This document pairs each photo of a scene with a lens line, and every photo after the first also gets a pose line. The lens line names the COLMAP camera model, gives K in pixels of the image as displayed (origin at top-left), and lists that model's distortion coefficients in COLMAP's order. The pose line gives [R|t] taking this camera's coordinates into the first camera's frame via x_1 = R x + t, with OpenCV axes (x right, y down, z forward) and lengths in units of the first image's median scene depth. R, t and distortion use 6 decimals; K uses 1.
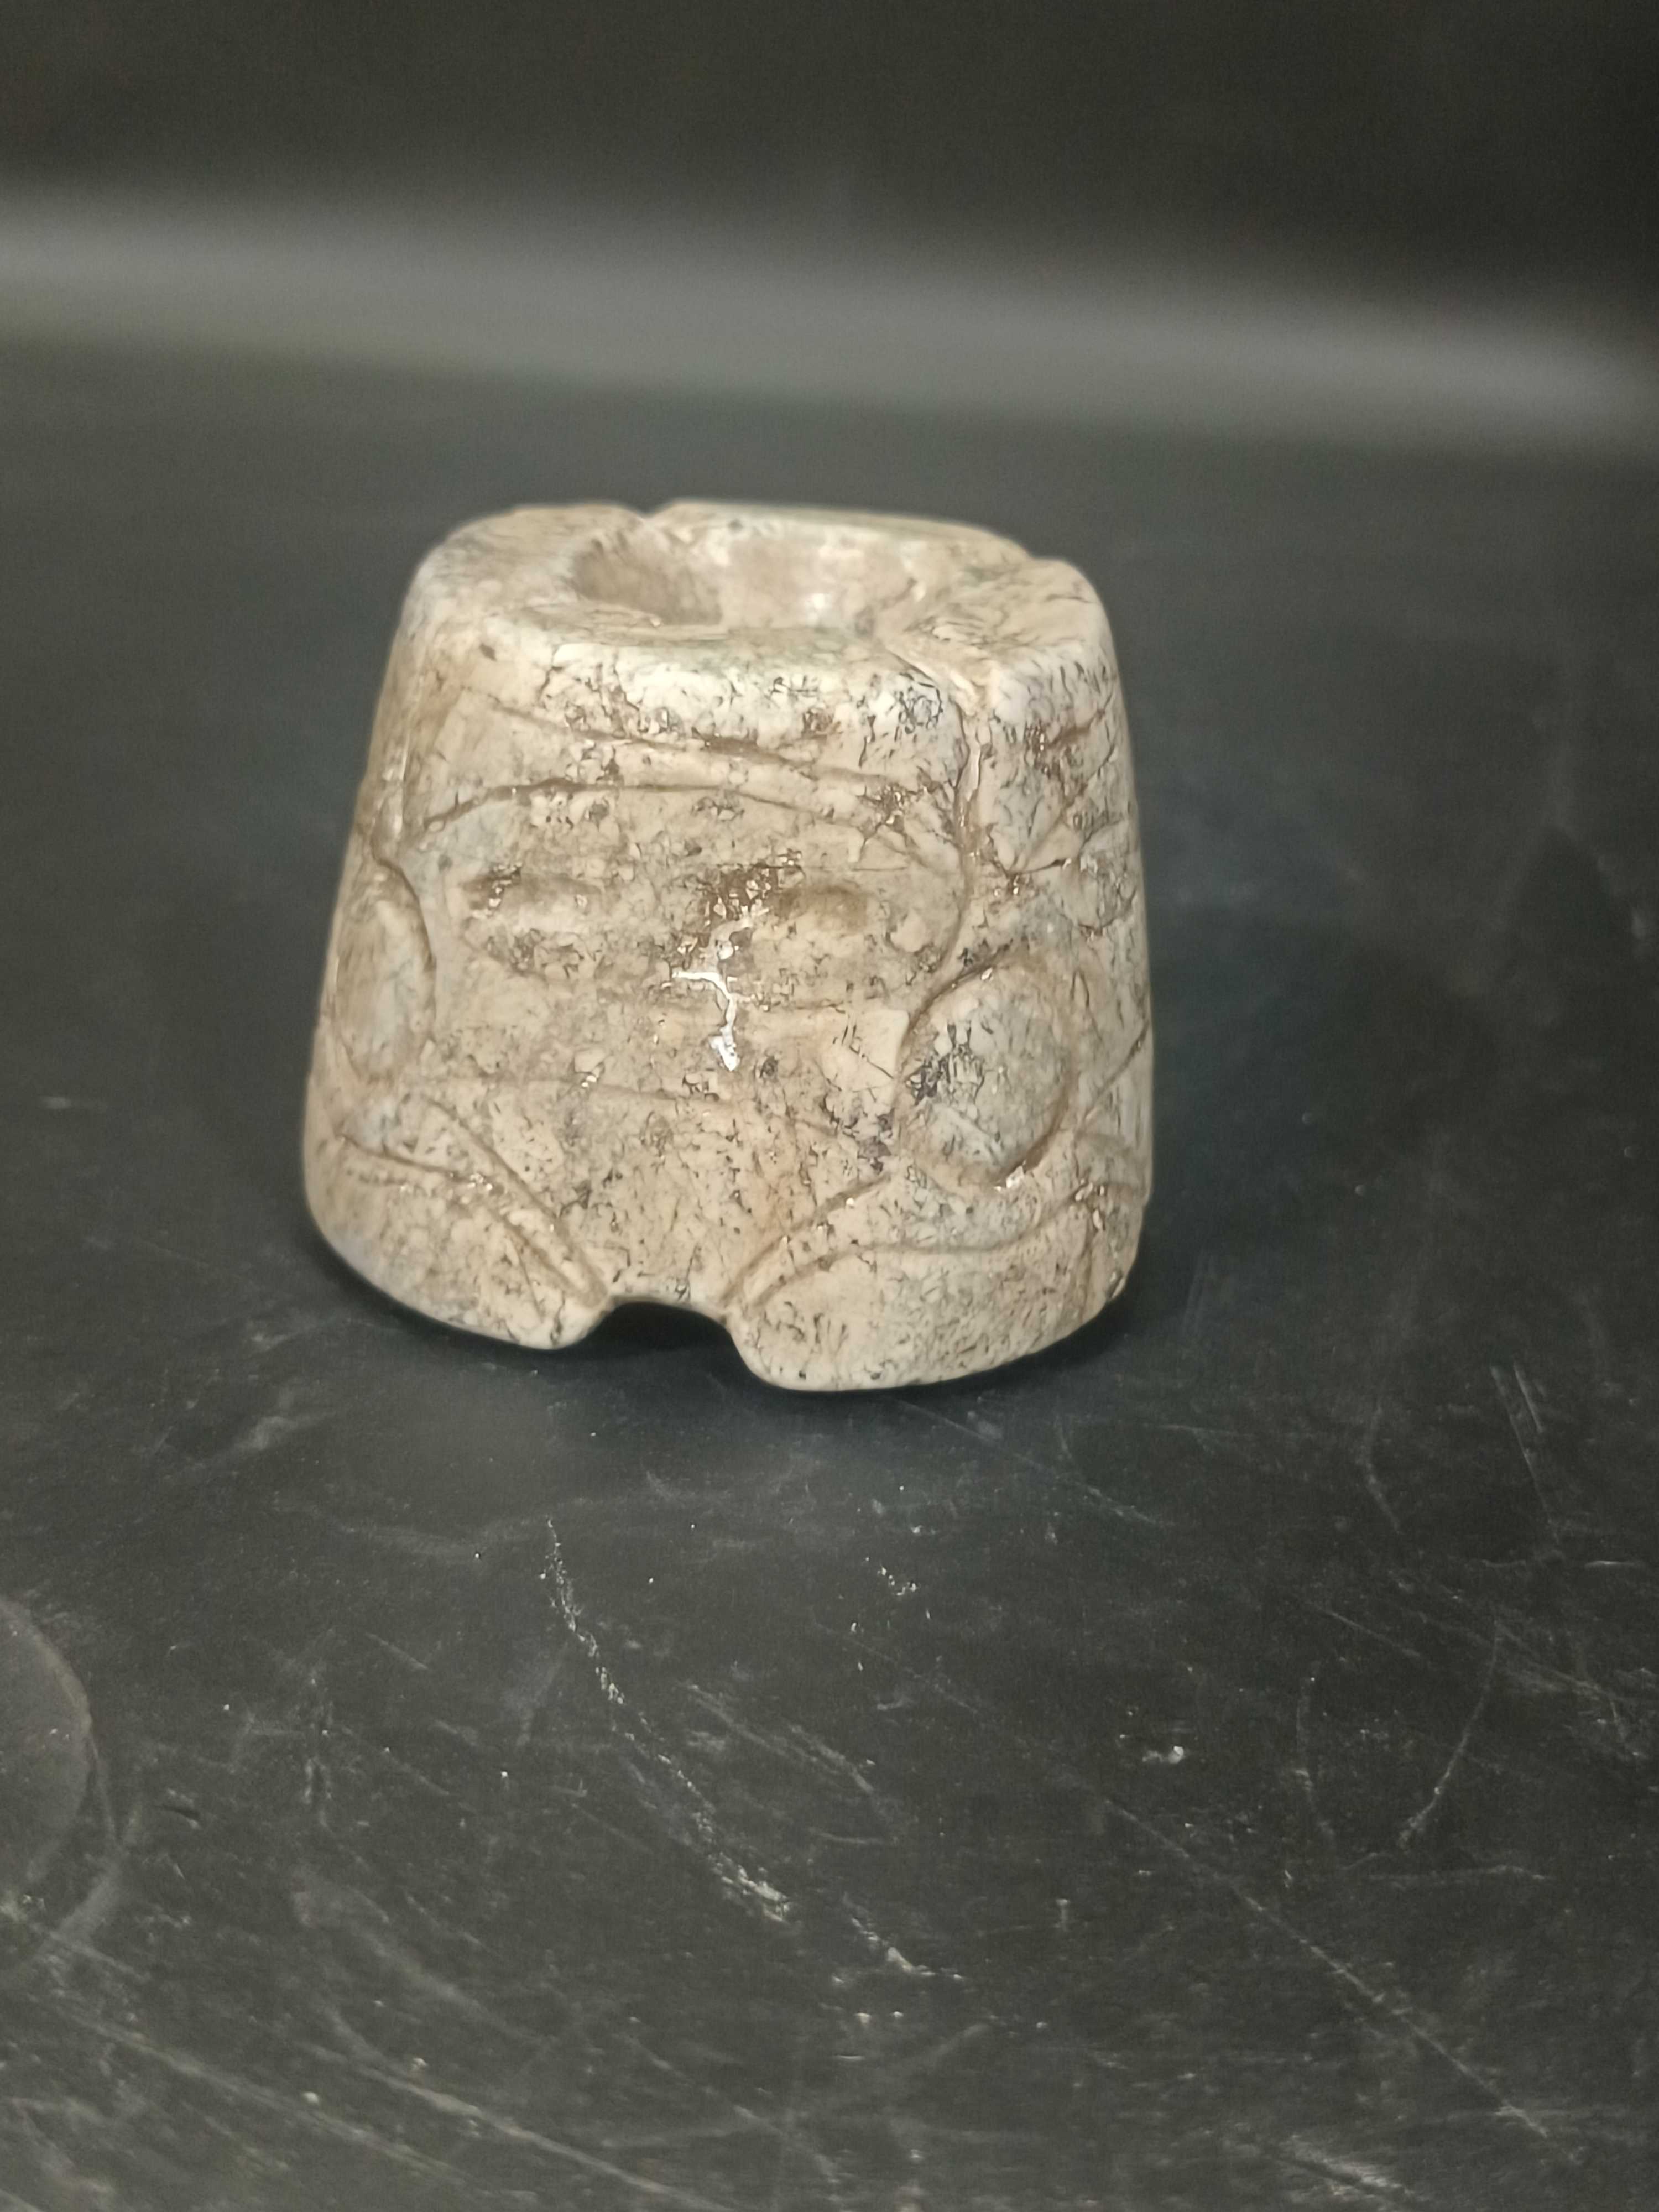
lens RADIAL K [[2742.4, 0, 829.5], [0, 2742.4, 1106.0], [0, 0, 1]] dist [0.006657, 0.000382]
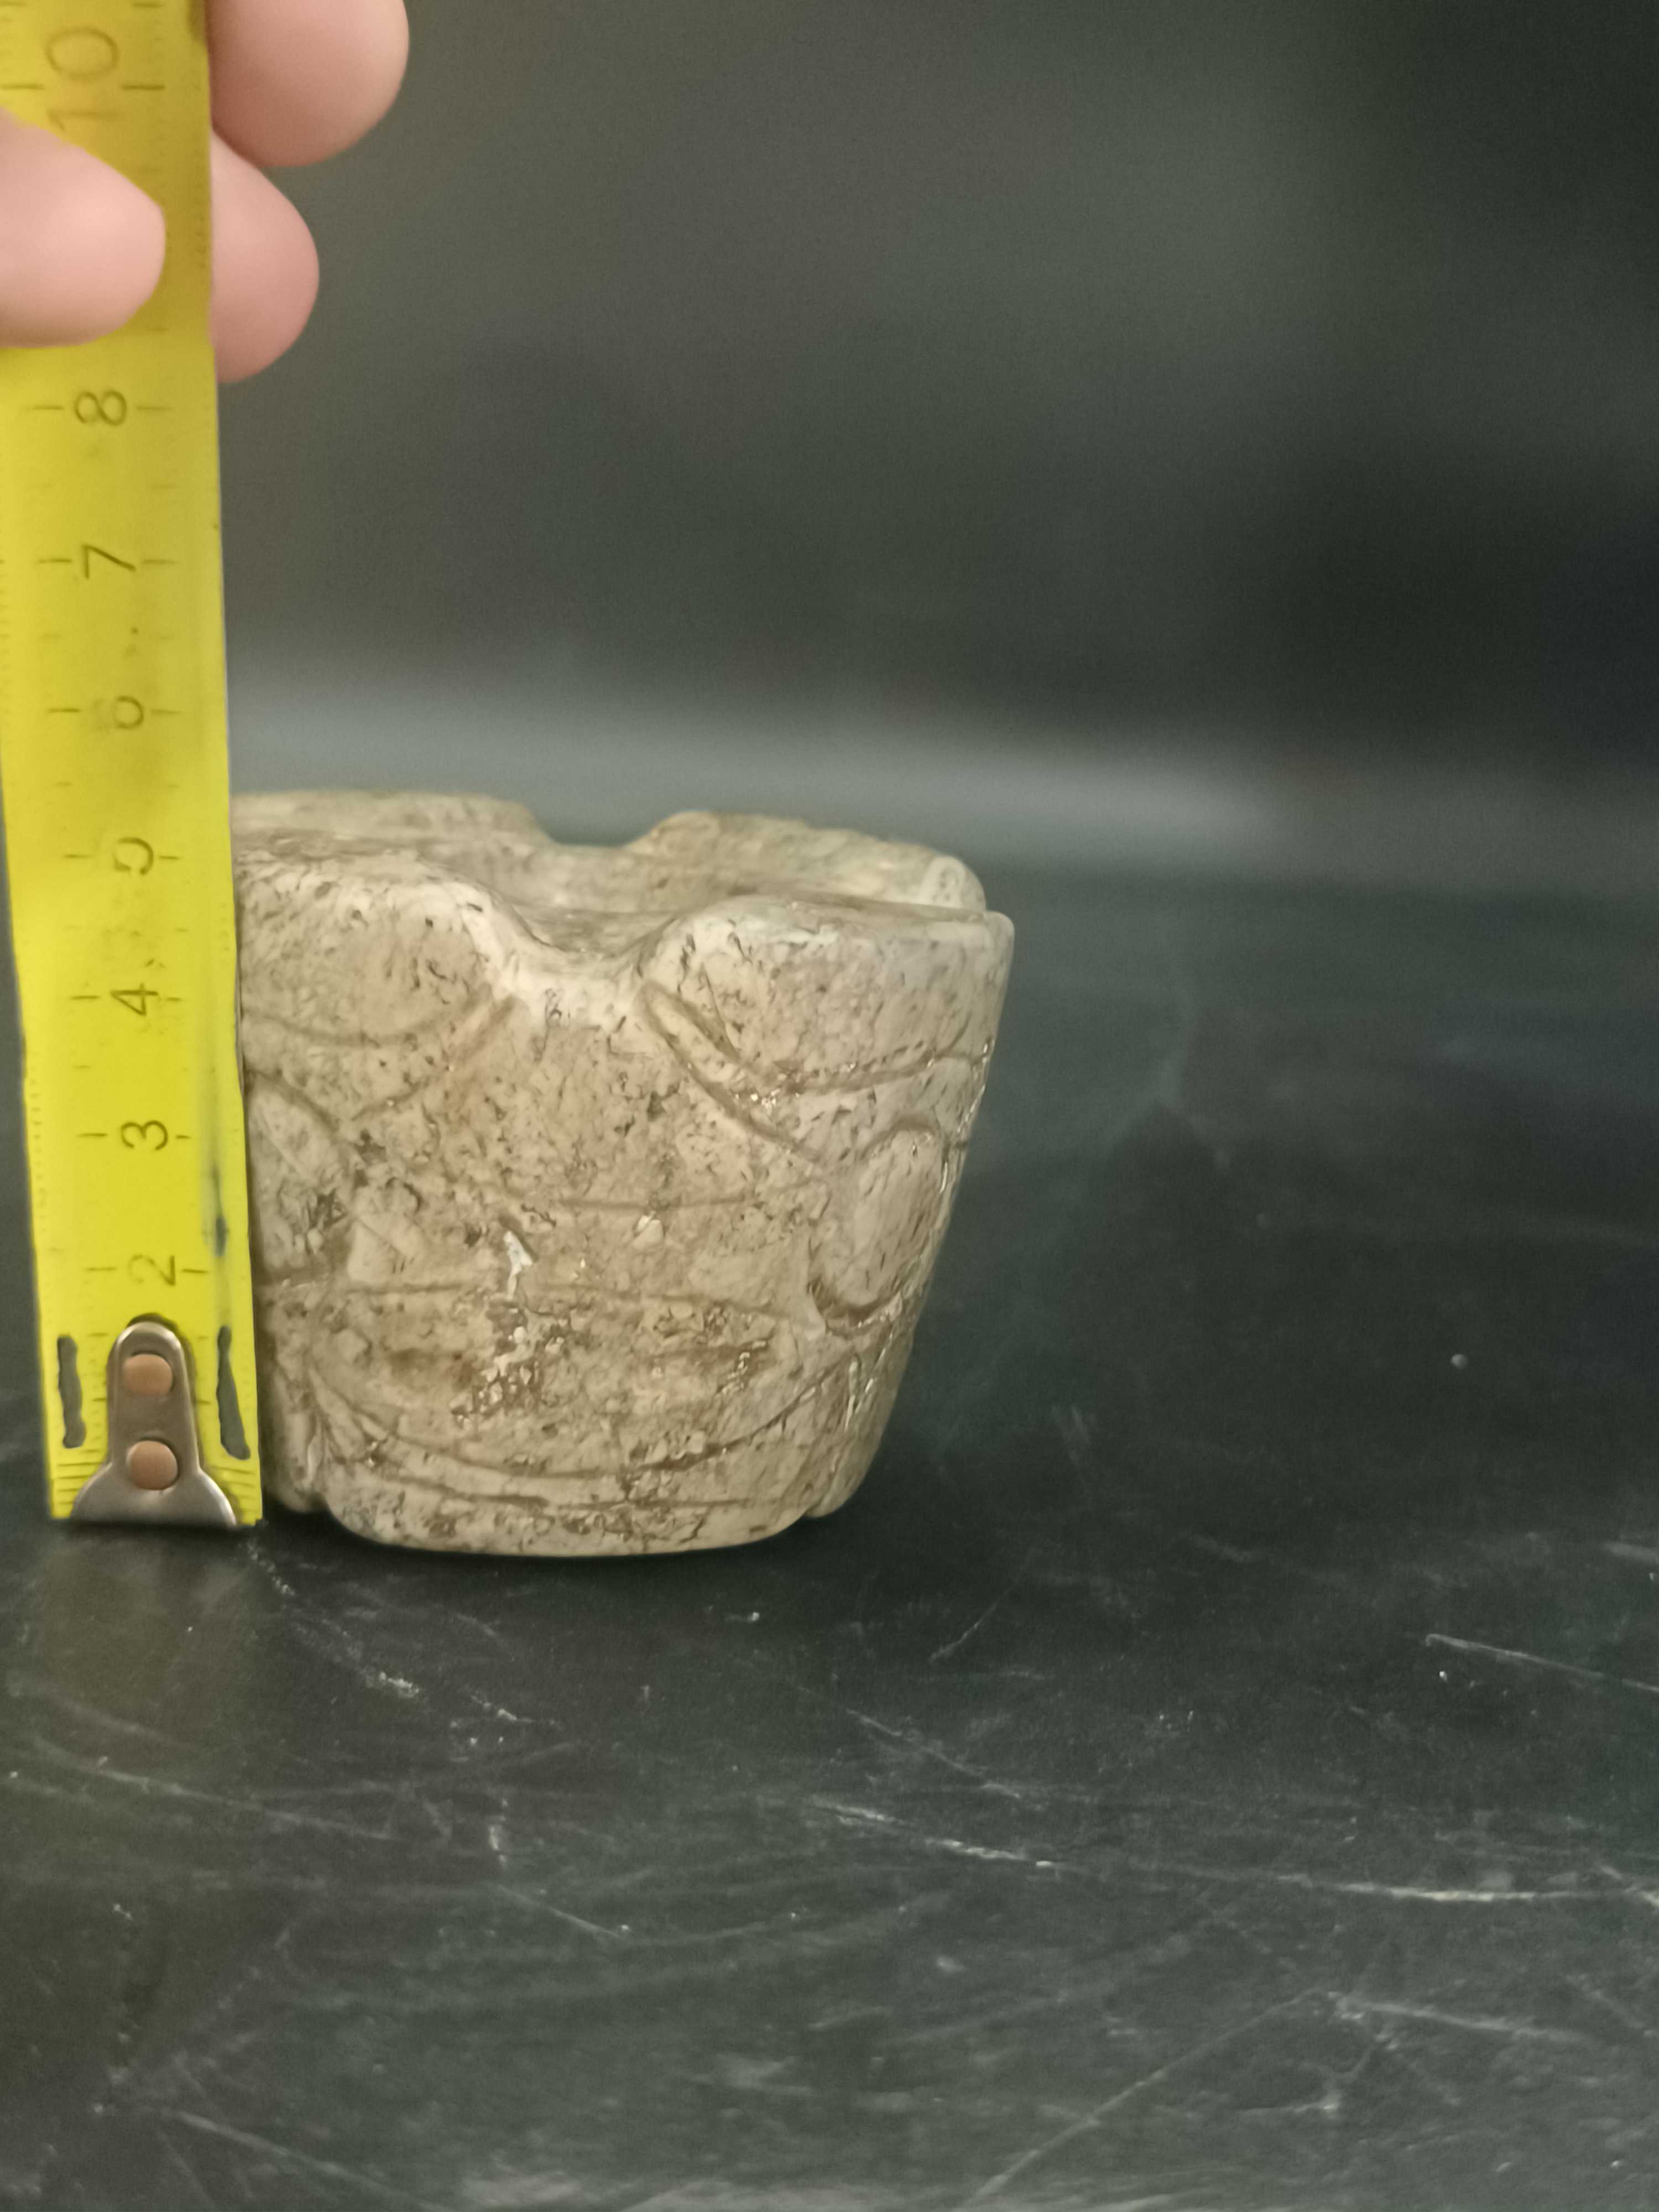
lens RADIAL K [[2742.4, 0, 829.5], [0, 2742.4, 1106.0], [0, 0, 1]] dist [0.006657, 0.000382]
pose [[-0.996762, -0.026840, 0.075793, -0.233384], [-0.023997, -0.800369, -0.599027, 0.643109], [0.076740, -0.598906, 0.797134, 0.206575]]
